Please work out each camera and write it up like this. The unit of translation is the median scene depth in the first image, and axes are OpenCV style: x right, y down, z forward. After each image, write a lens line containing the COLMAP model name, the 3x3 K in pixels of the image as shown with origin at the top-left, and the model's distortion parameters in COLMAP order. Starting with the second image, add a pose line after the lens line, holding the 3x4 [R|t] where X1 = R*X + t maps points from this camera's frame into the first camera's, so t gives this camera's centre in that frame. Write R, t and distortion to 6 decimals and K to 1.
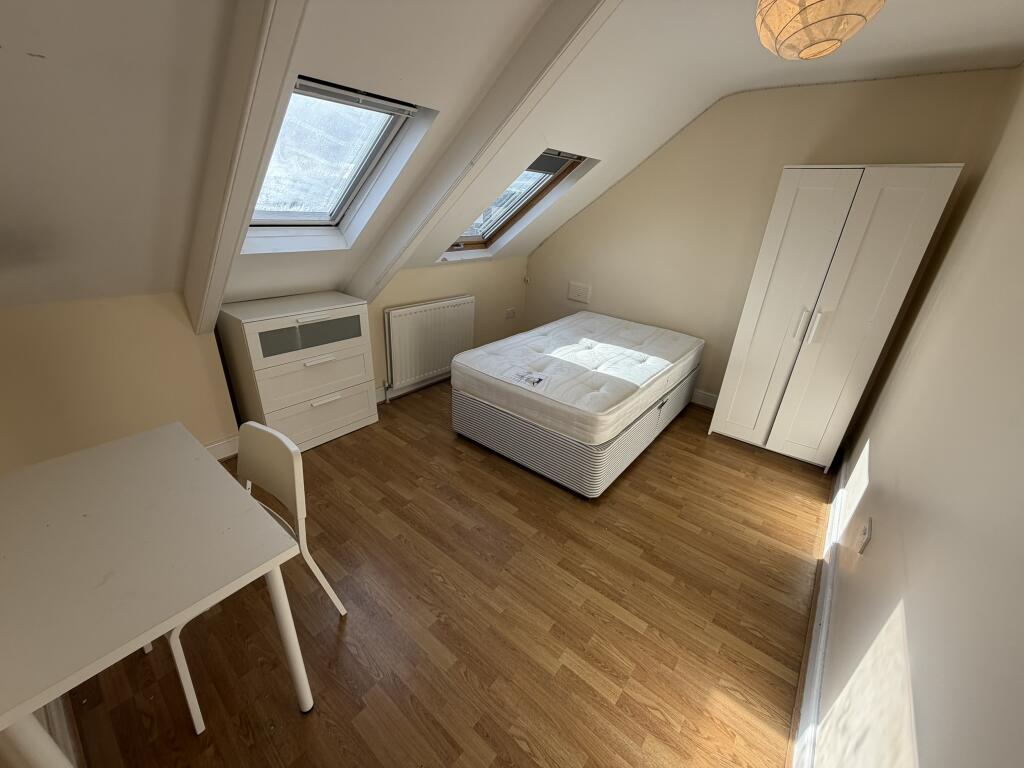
lens RADIAL K [[408.0, 0, 513.8], [0, 408.0, 385.0], [0, 0, 1]] dist [-0.002222, -0.000092]
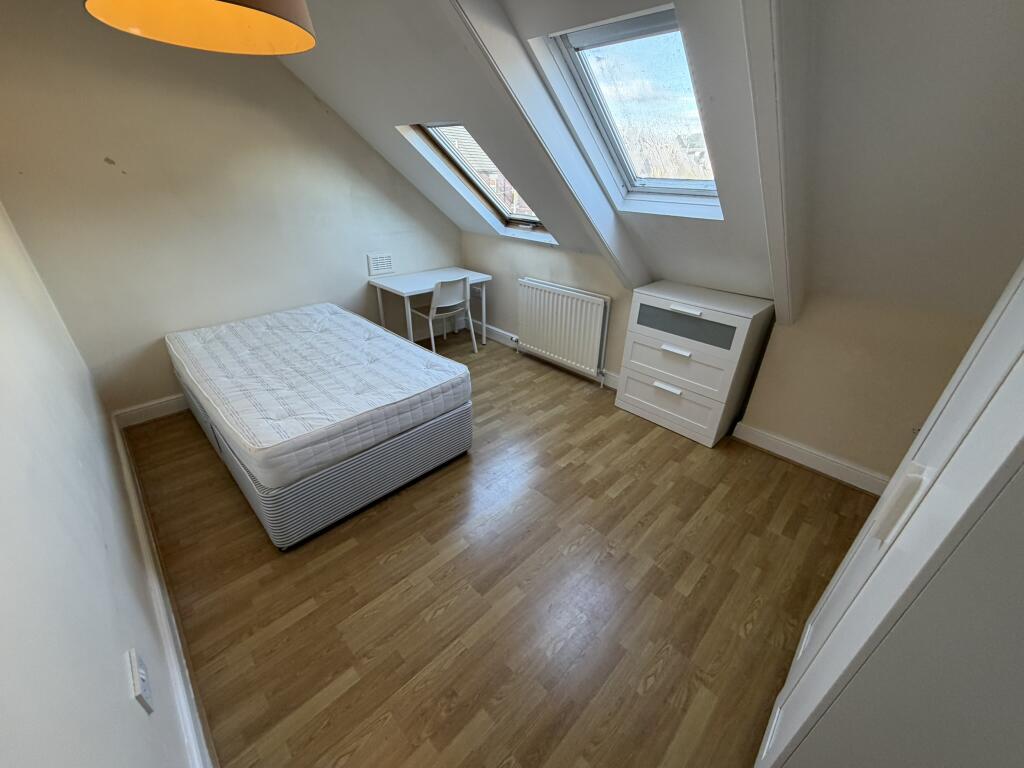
lens RADIAL K [[408.0, 0, 510.7], [0, 408.0, 384.7], [0, 0, 1]] dist [-0.002222, -0.000092]
pose [[-0.104275, 0.428988, -0.897272, 0.641213], [-0.421680, 0.798013, 0.430537, -0.313407], [0.900729, 0.423255, 0.097683, 0.681197]]
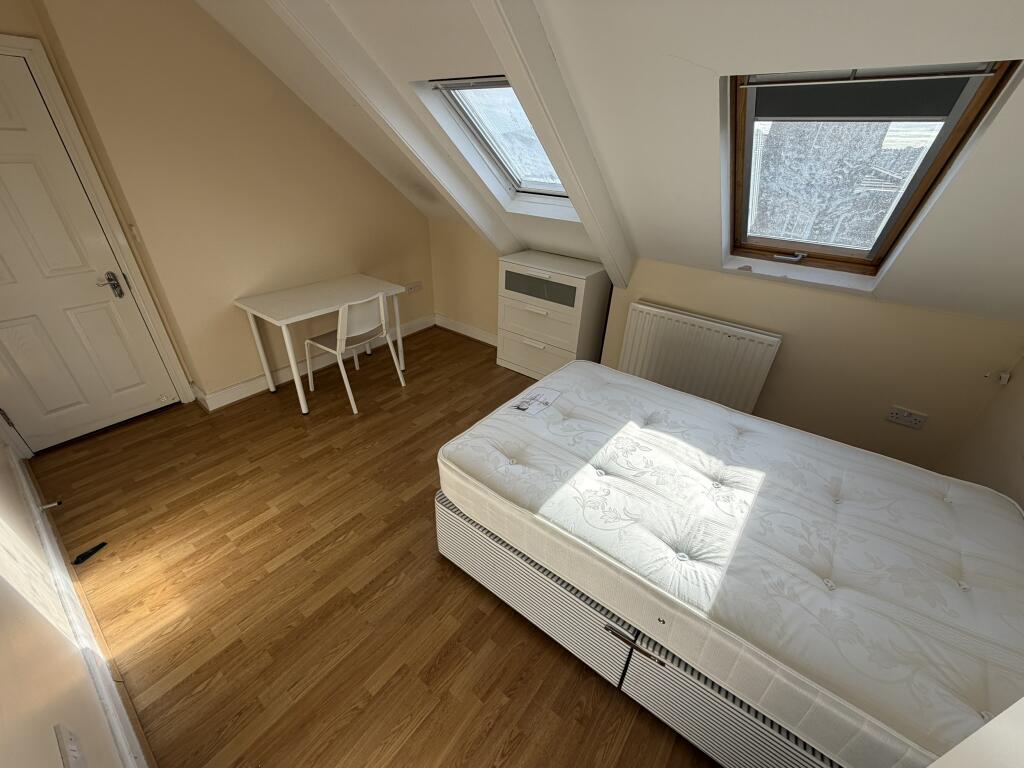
lens RADIAL K [[408.0, 0, 511.6], [0, 408.0, 389.5], [0, 0, 1]] dist [-0.002222, -0.000092]
pose [[0.027571, 0.465257, -0.884746, 0.848299], [-0.439328, 0.800661, 0.407349, -0.404073], [0.897904, 0.377463, 0.226475, 0.912626]]
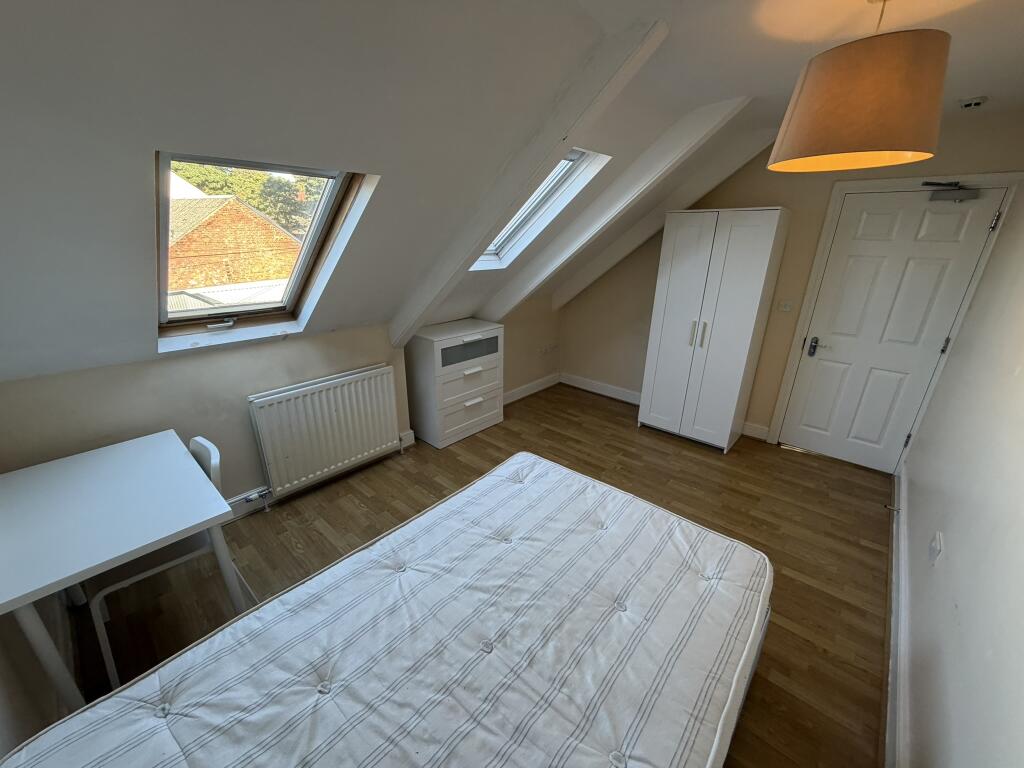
lens RADIAL K [[408.0, 0, 507.9], [0, 408.0, 387.9], [0, 0, 1]] dist [-0.002222, -0.000092]
pose [[0.998187, -0.009086, -0.059503, -0.350770], [0.005849, 0.998504, -0.054363, 0.080971], [0.059908, 0.053916, 0.996747, -0.347118]]
